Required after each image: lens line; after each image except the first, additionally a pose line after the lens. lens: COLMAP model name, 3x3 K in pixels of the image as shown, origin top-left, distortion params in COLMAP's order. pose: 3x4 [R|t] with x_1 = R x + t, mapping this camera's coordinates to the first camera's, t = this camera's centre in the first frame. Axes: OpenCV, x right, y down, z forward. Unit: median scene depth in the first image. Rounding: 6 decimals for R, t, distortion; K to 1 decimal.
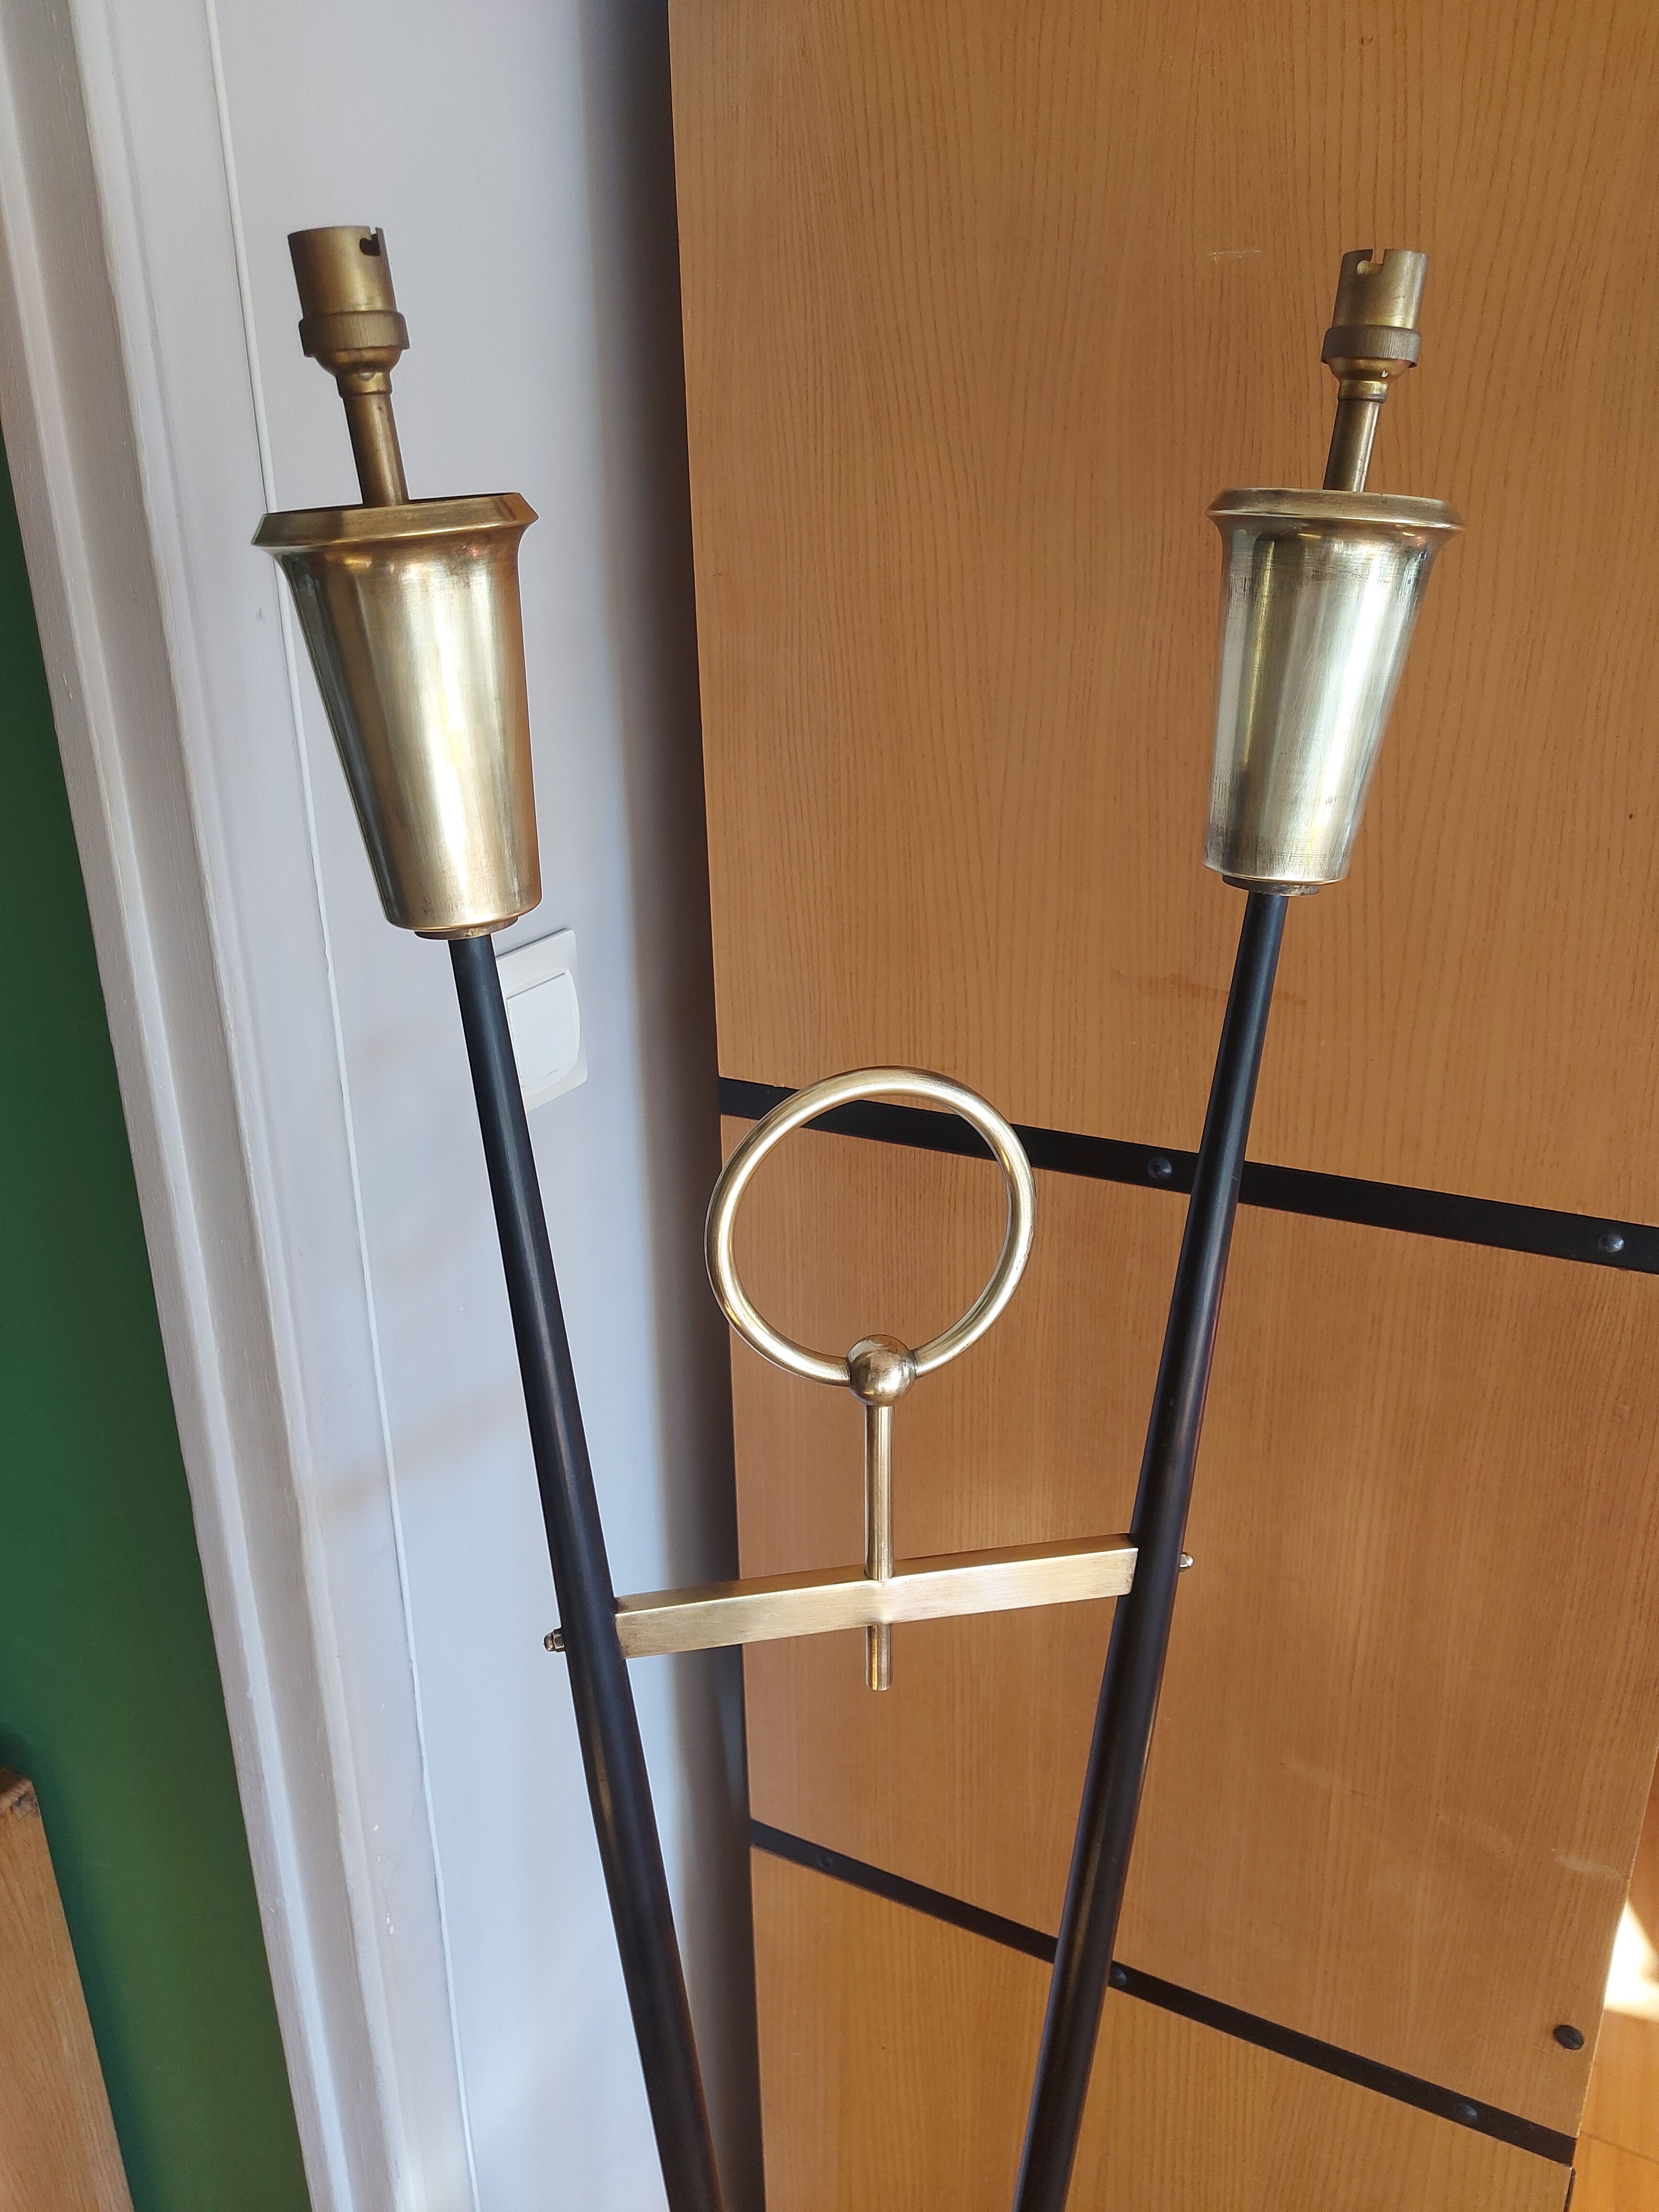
lens RADIAL K [[1540.2, 0, 829.5], [0, 1540.2, 1106.0], [0, 0, 1]] dist [0.069358, -0.082190]
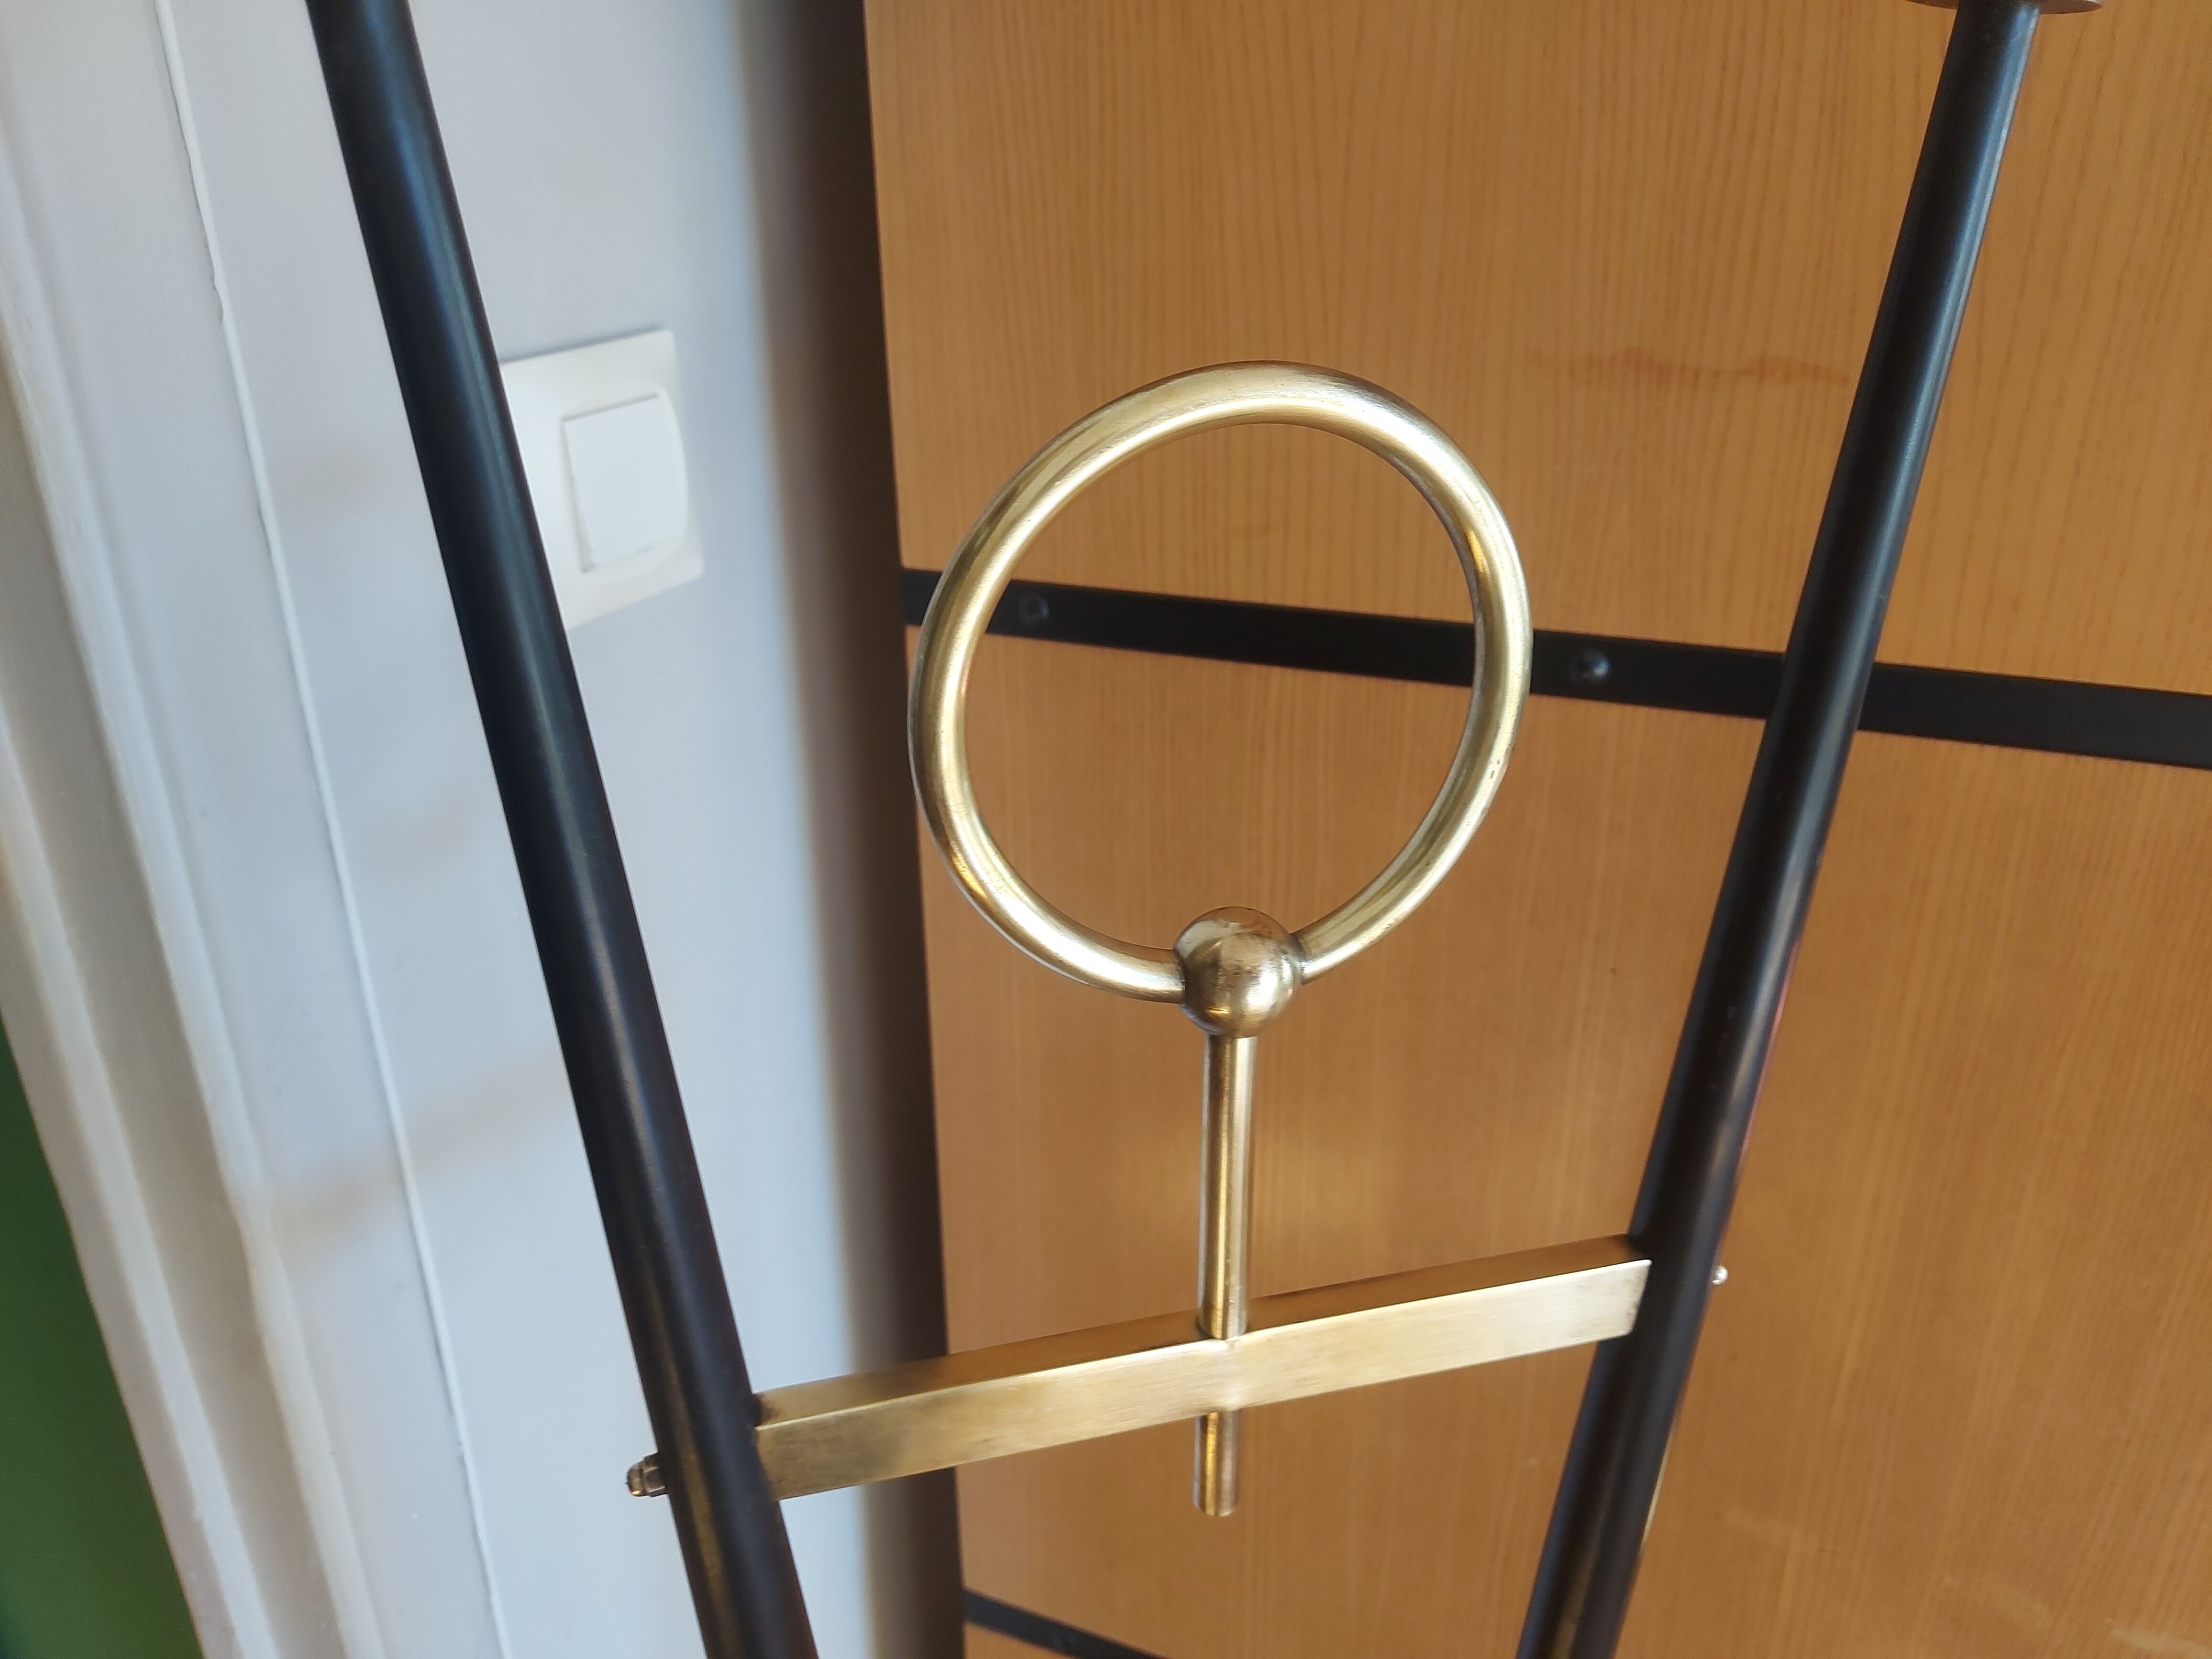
lens RADIAL K [[1518.6, 0, 1106.7], [0, 1518.6, 820.8], [0, 0, 1]] dist [0.019889, -0.028152]
pose [[0.996726, -0.022214, 0.077740, -0.048232], [0.018820, 0.998849, 0.044113, 0.085751], [-0.078630, -0.042506, 0.995997, 0.434205]]
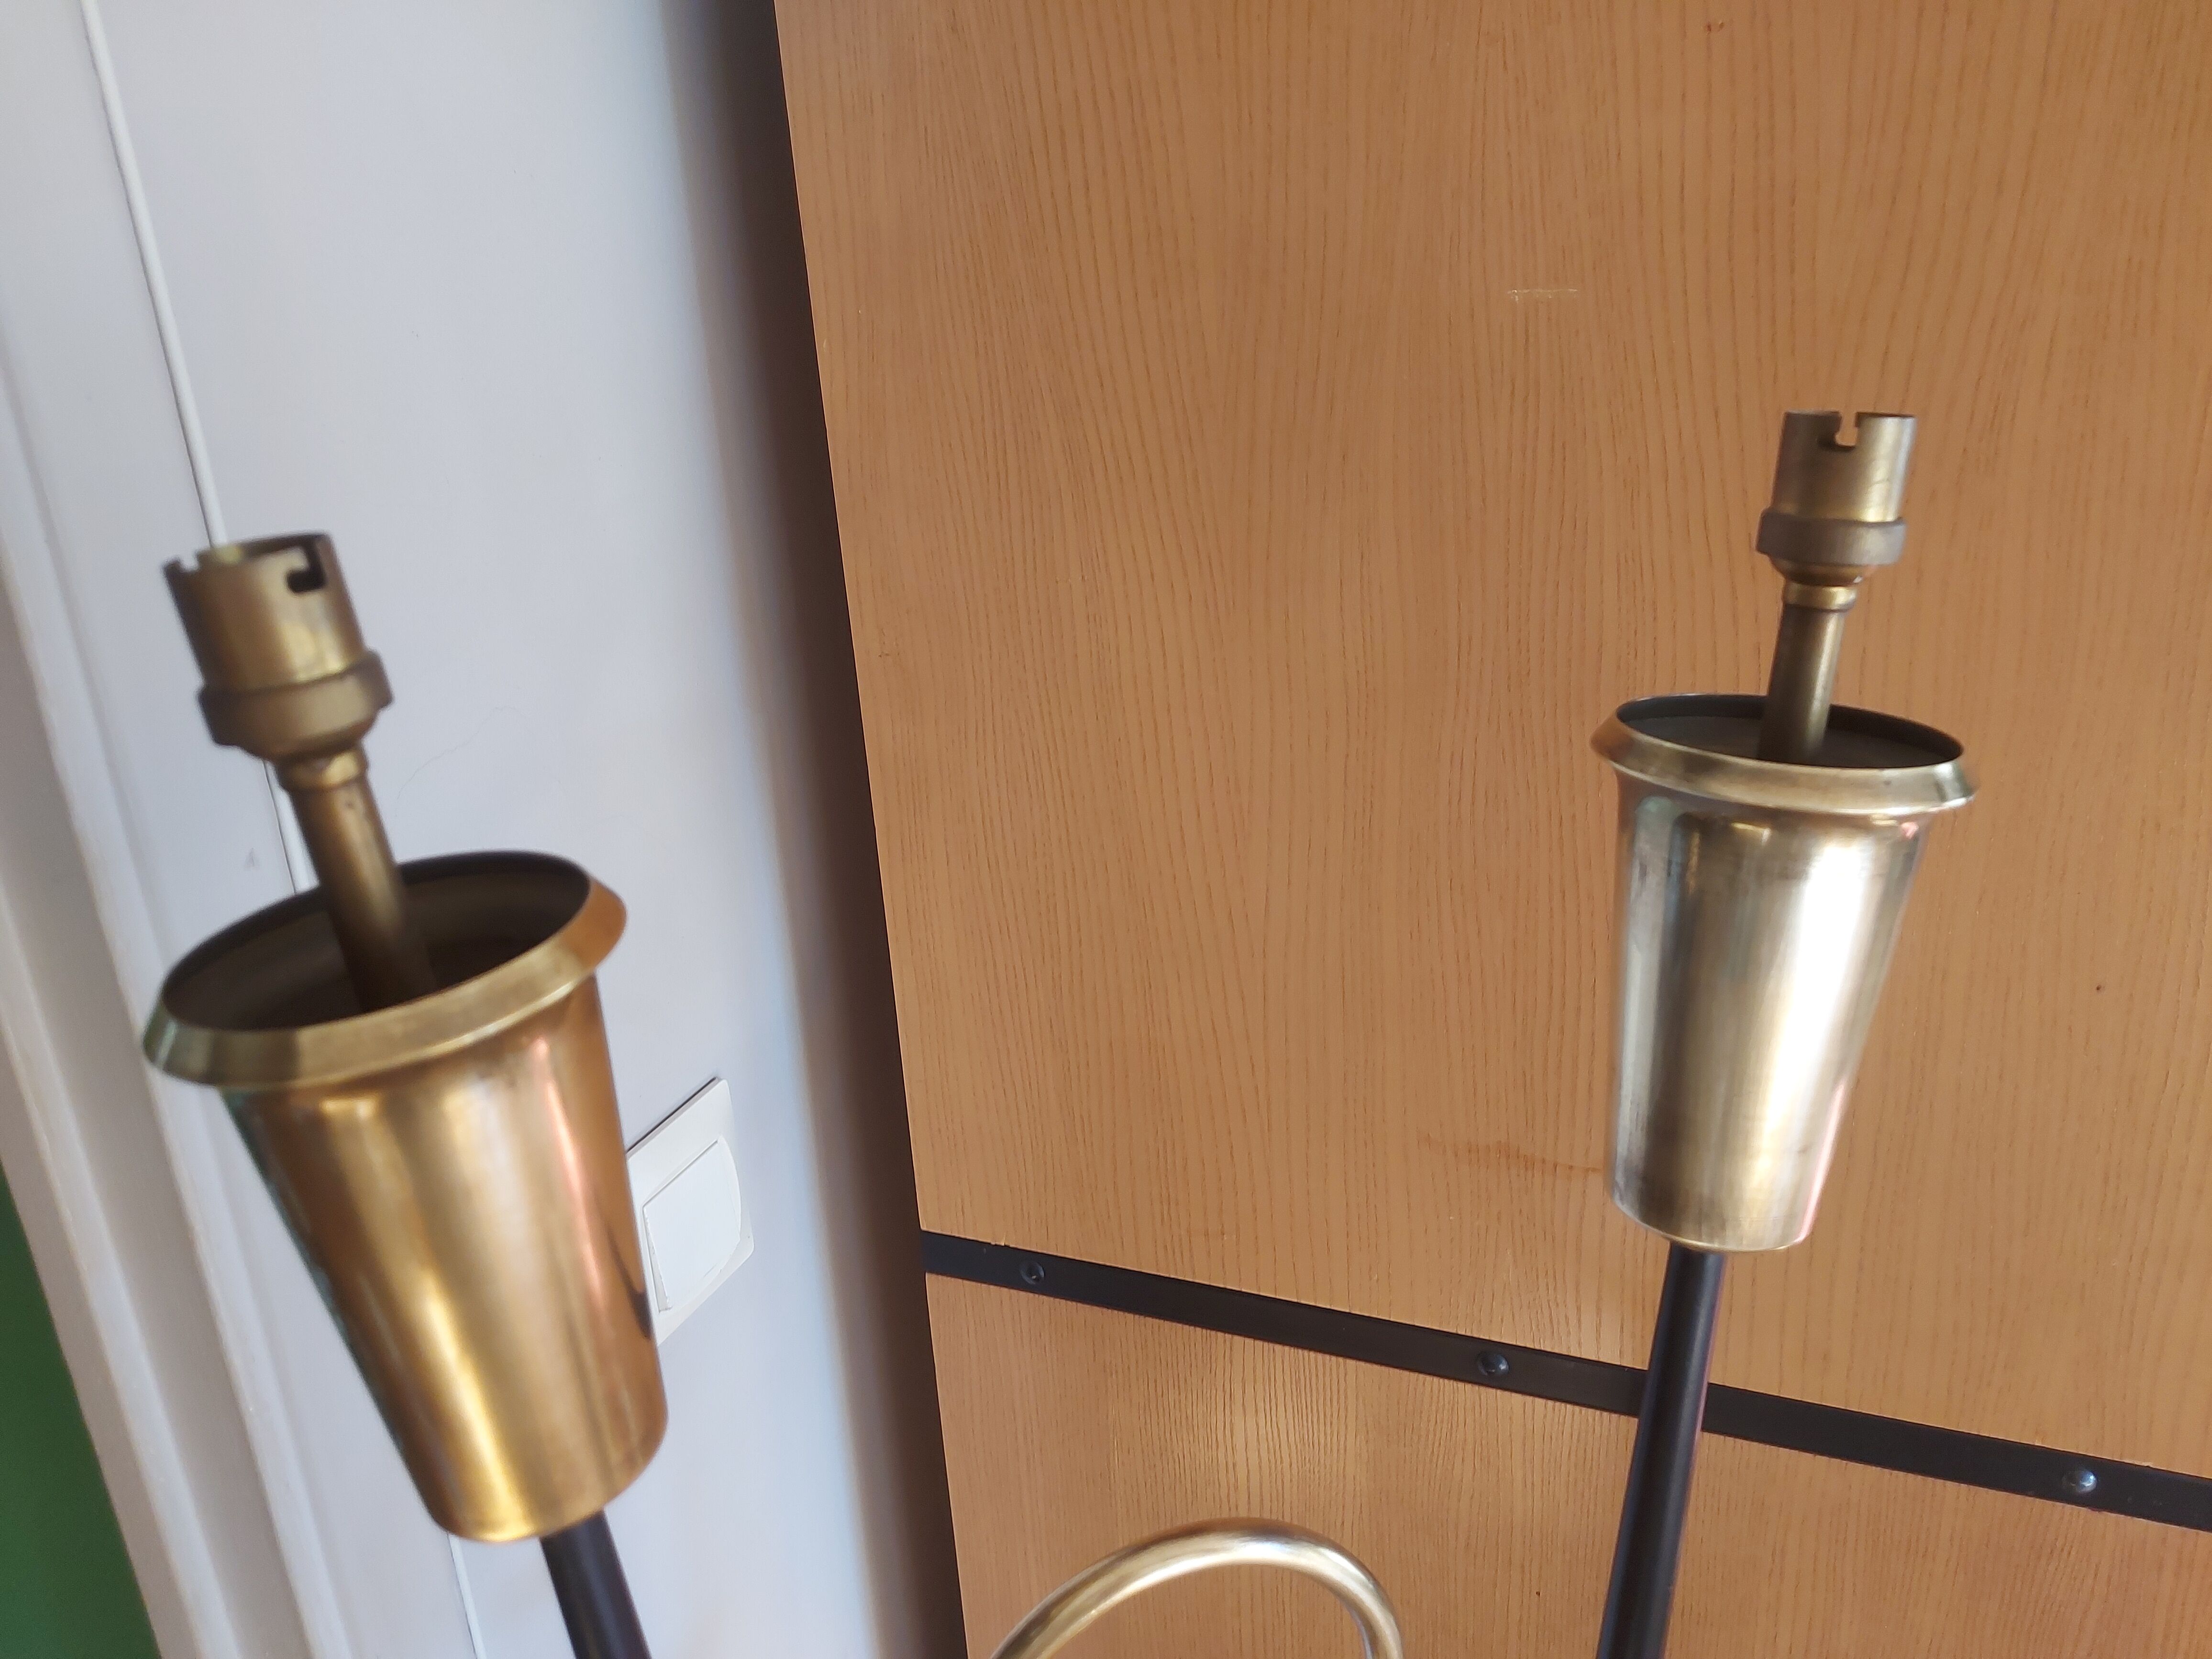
lens RADIAL K [[1540.2, 0, 1098.5], [0, 1540.2, 834.2], [0, 0, 1]] dist [0.069358, -0.082190]
pose [[0.995586, -0.068940, 0.063682, -0.022785], [0.069737, 0.997511, -0.010376, -0.277823], [-0.062808, 0.014771, 0.997916, 0.247653]]
